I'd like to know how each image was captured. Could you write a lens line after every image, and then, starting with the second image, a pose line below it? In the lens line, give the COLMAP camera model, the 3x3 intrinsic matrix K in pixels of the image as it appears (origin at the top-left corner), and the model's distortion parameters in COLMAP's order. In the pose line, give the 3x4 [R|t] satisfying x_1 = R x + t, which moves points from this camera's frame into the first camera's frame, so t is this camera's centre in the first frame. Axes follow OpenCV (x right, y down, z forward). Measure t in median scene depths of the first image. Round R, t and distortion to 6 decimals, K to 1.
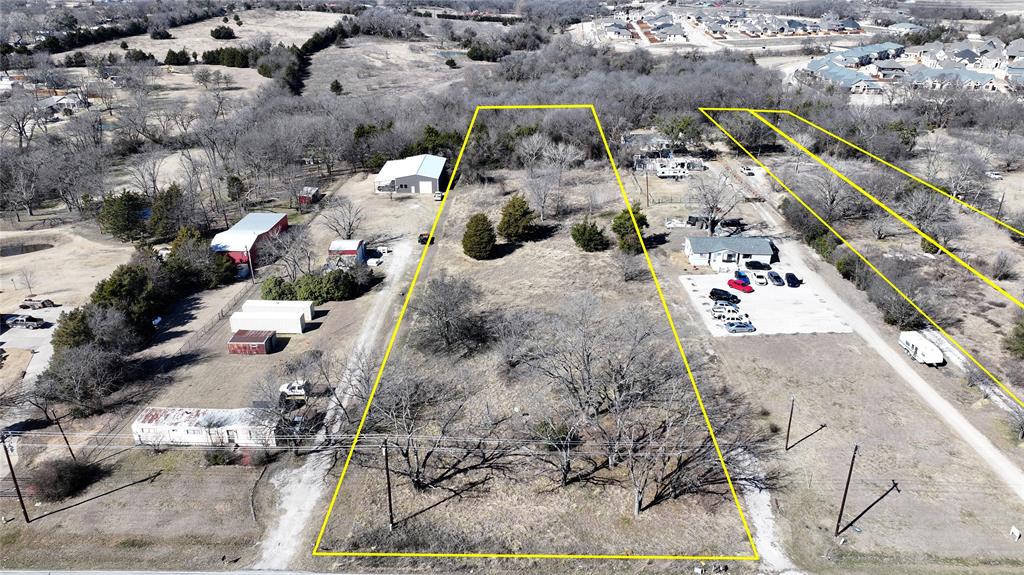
lens RADIAL K [[717.5, 0, 512.9], [0, 717.5, 287.5], [0, 0, 1]] dist [0.000550, 0.017748]
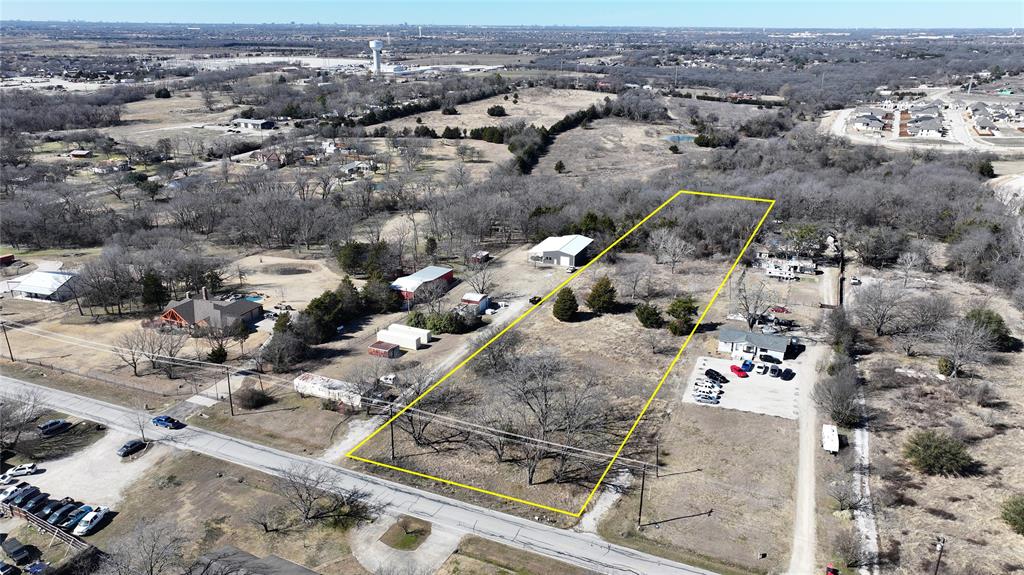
lens RADIAL K [[717.5, 0, 513.2], [0, 717.5, 289.1], [0, 0, 1]] dist [0.000550, 0.017748]
pose [[0.923025, 0.131329, -0.361632, 0.274506], [-0.159424, 0.986001, -0.048839, -0.014098], [0.350155, 0.102732, 0.931041, -0.229372]]
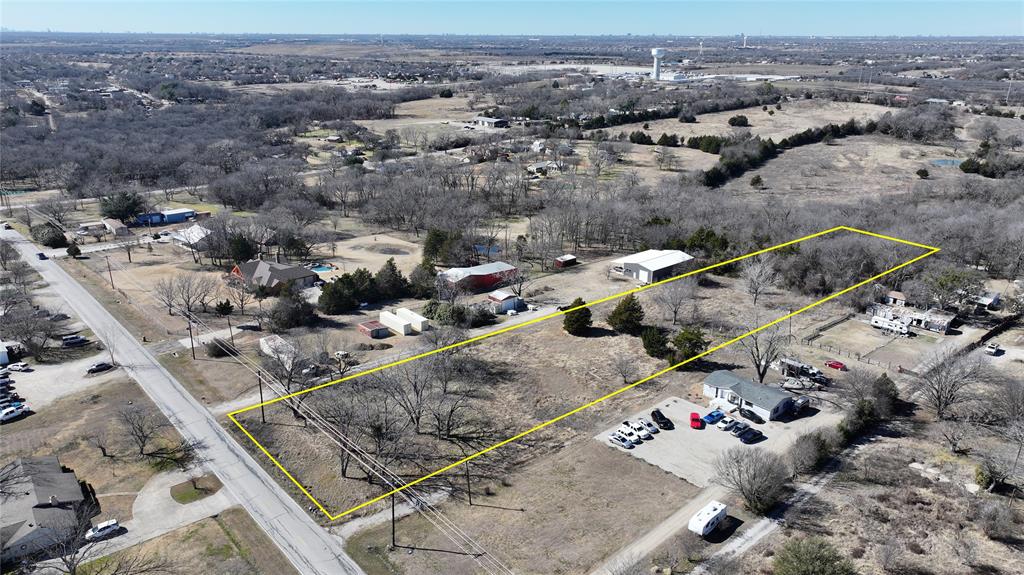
lens RADIAL K [[717.5, 0, 512.4], [0, 717.5, 287.7], [0, 0, 1]] dist [0.000550, 0.017748]
pose [[0.673941, 0.241415, -0.698228, 0.580725], [-0.306483, 0.951301, 0.033094, -0.098681], [0.672214, 0.191692, 0.715110, 0.024305]]
